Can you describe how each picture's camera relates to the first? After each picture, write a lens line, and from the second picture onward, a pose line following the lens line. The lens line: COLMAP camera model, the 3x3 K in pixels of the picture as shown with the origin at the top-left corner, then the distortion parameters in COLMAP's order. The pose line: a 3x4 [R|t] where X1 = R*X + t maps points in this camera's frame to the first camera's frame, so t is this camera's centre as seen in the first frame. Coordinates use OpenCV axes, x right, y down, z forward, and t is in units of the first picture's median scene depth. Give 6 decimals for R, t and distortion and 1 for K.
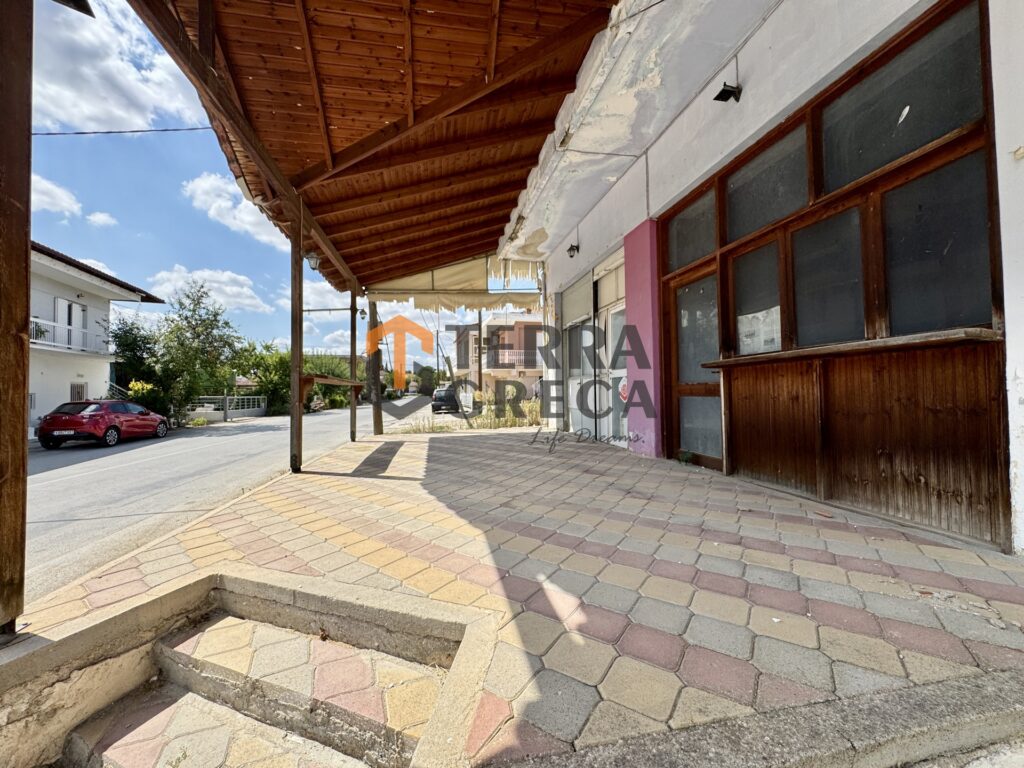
lens RADIAL K [[409.6, 0, 511.9], [0, 409.6, 383.4], [0, 0, 1]] dist [-0.002617, 0.000240]
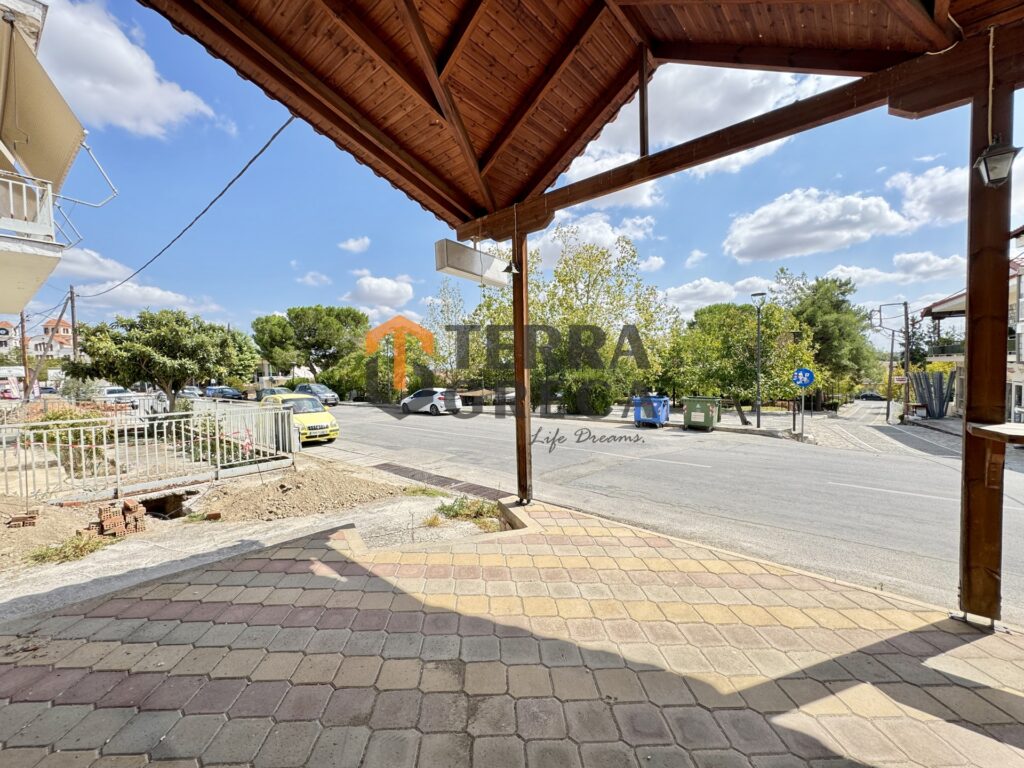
lens RADIAL K [[409.6, 0, 511.9], [0, 409.6, 383.4], [0, 0, 1]] dist [-0.002617, 0.000240]
pose [[-0.788370, 0.053921, -0.612833, 0.527415], [0.048337, 0.998501, 0.025672, -0.294826], [0.613299, -0.009383, -0.789795, 2.911280]]
